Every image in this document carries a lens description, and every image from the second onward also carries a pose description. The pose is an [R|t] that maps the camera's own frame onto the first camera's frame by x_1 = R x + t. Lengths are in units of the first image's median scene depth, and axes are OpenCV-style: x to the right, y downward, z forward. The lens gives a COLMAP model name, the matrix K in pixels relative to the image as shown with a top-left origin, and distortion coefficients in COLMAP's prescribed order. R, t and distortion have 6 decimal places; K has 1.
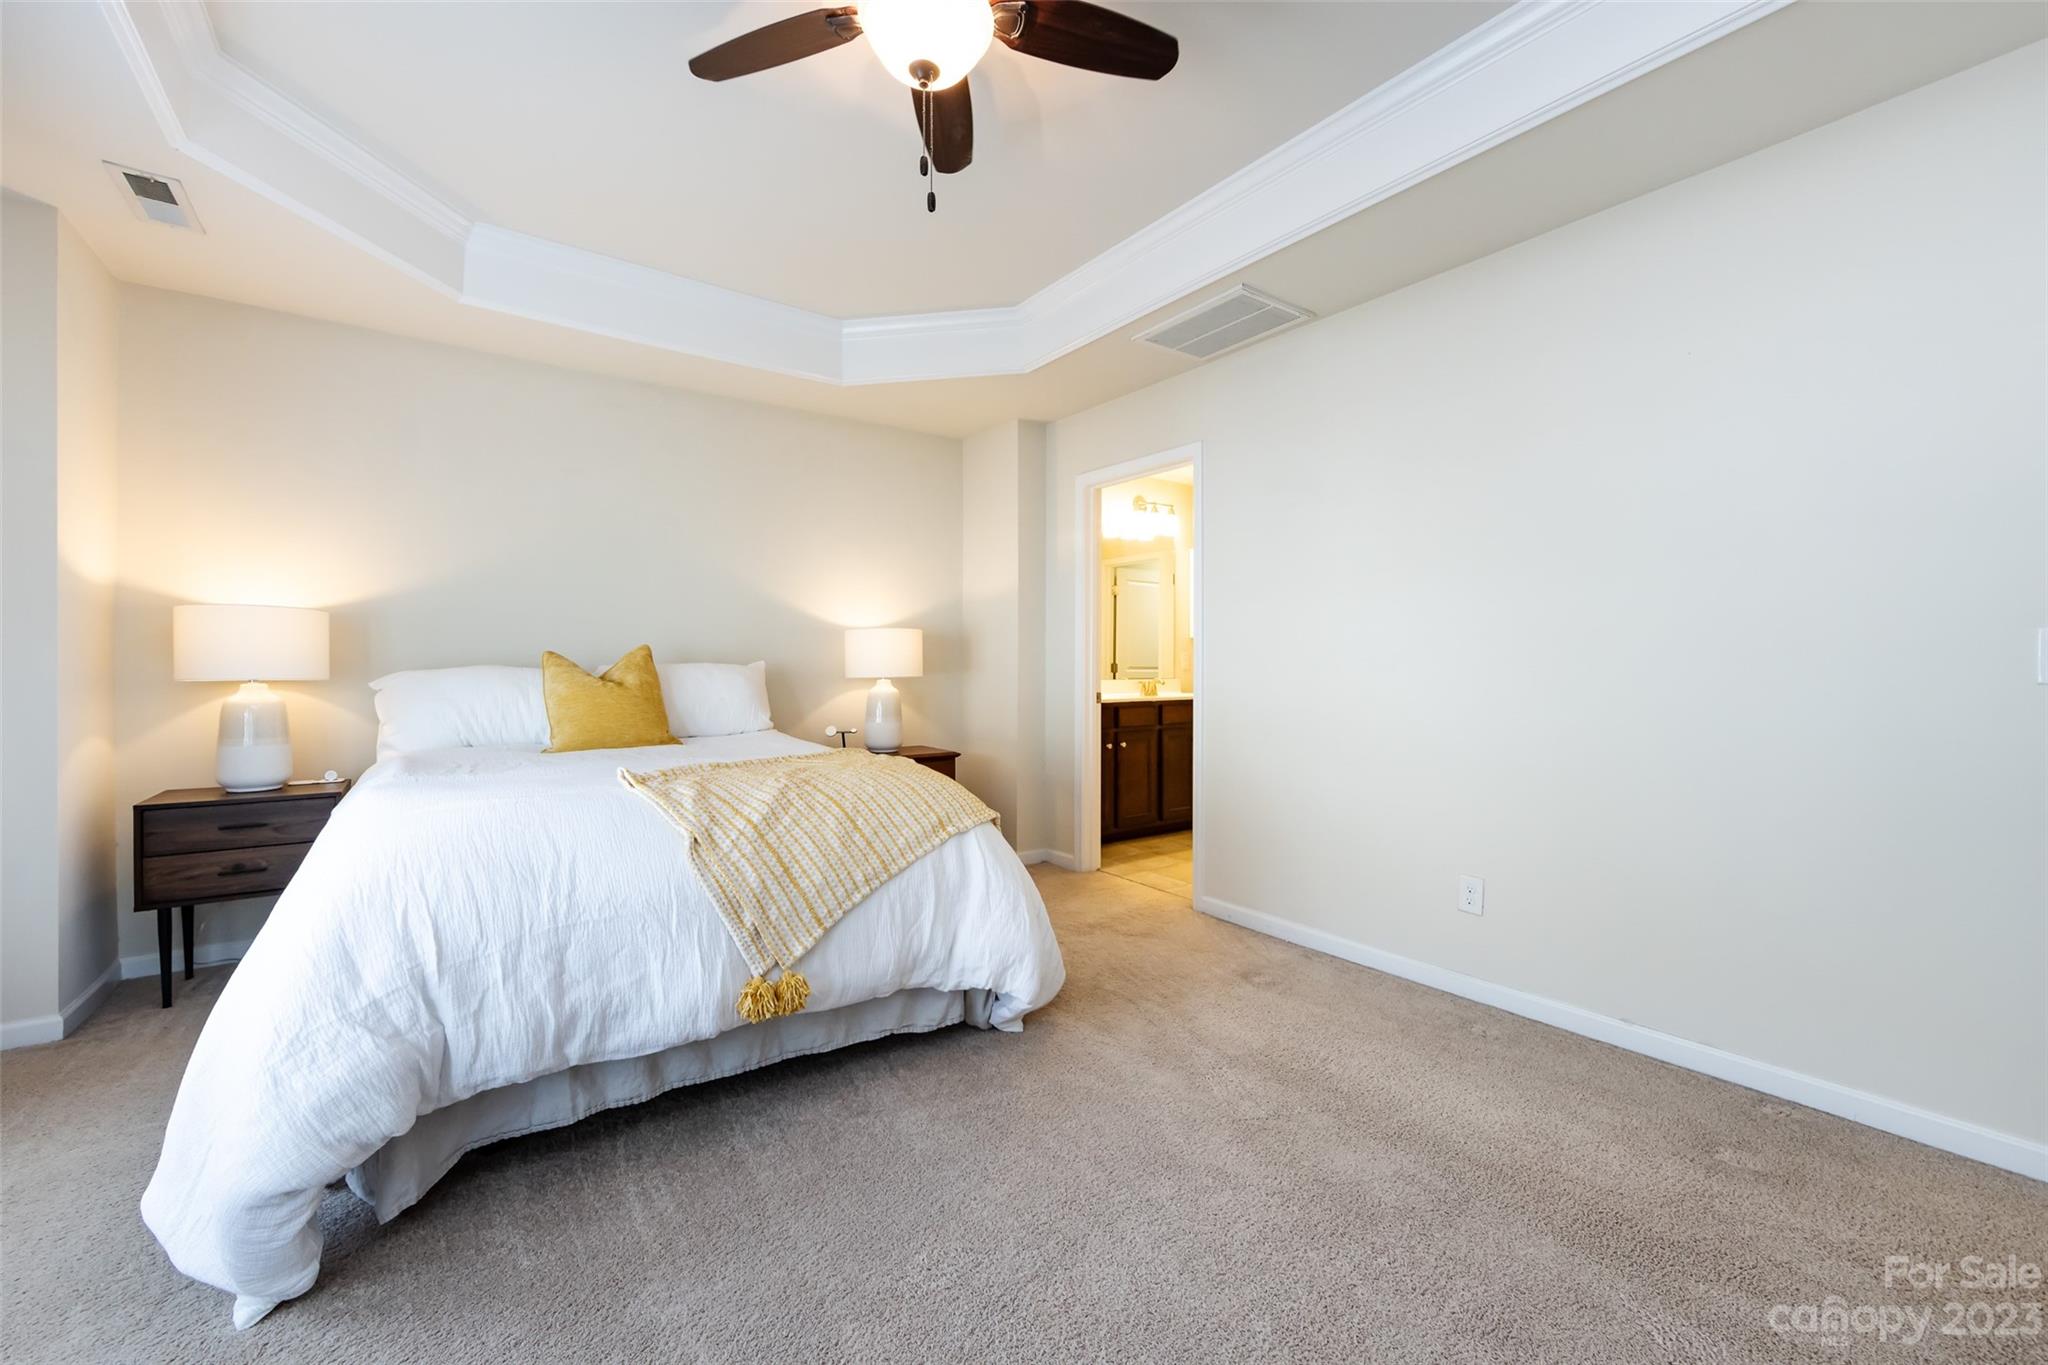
lens RADIAL K [[814.9, 0, 1014.4], [0, 814.9, 671.5], [0, 0, 1]] dist [-0.001241, -0.000384]
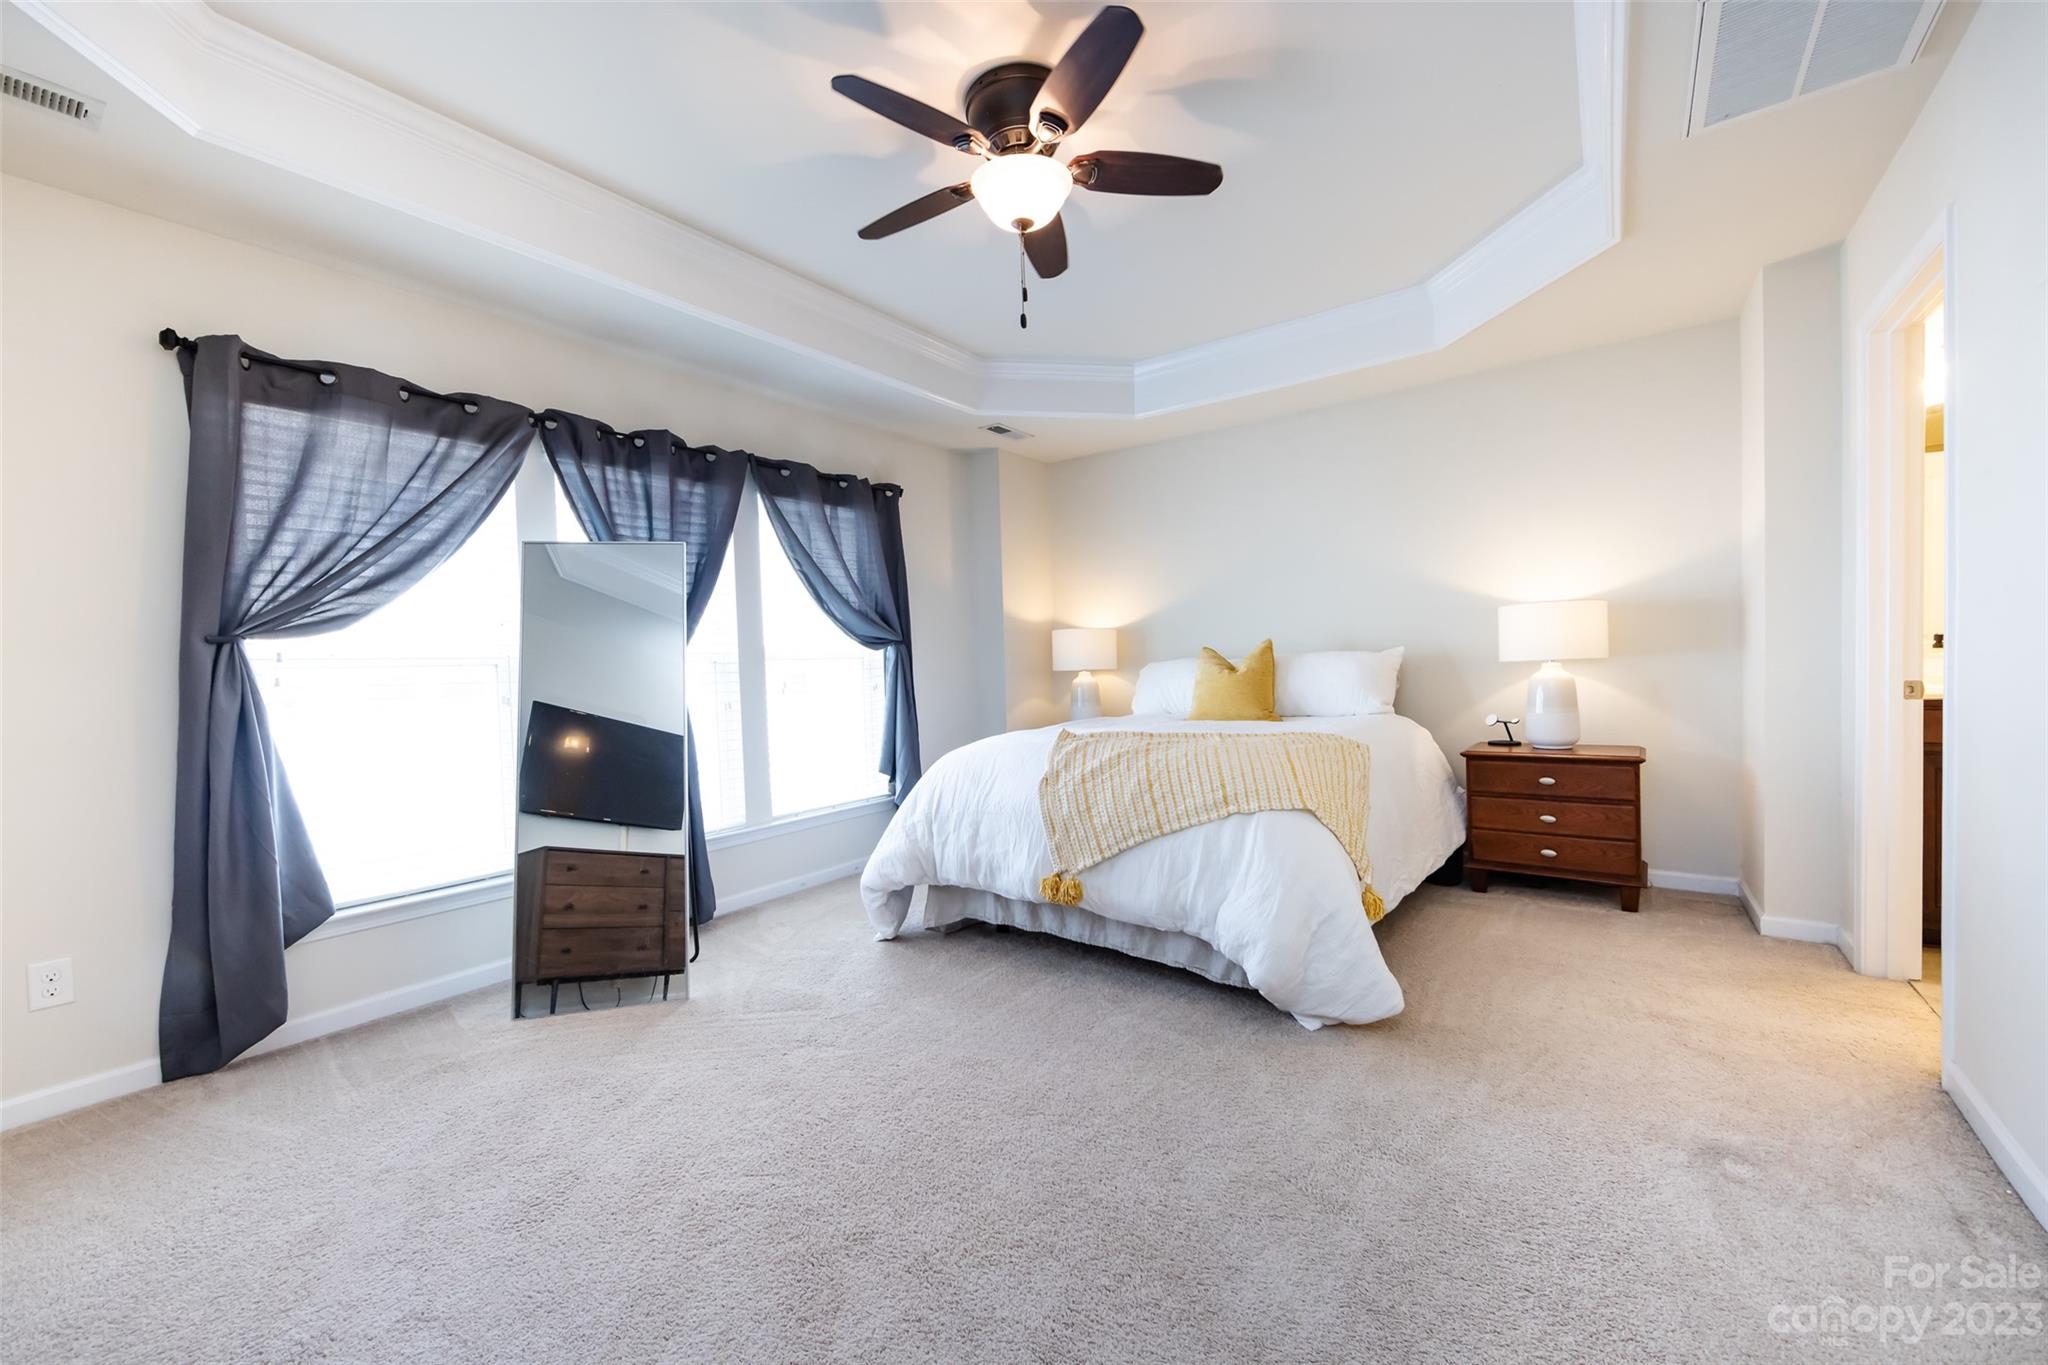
lens RADIAL K [[795.9, 0, 1024.5], [0, 795.9, 688.1], [0, 0, 1]] dist [0.000204, -0.000048]
pose [[0.307015, 0.018772, -0.951519, 0.913001], [0.027129, 0.999227, 0.028466, -0.003853], [0.951318, -0.034554, 0.306269, 0.453445]]
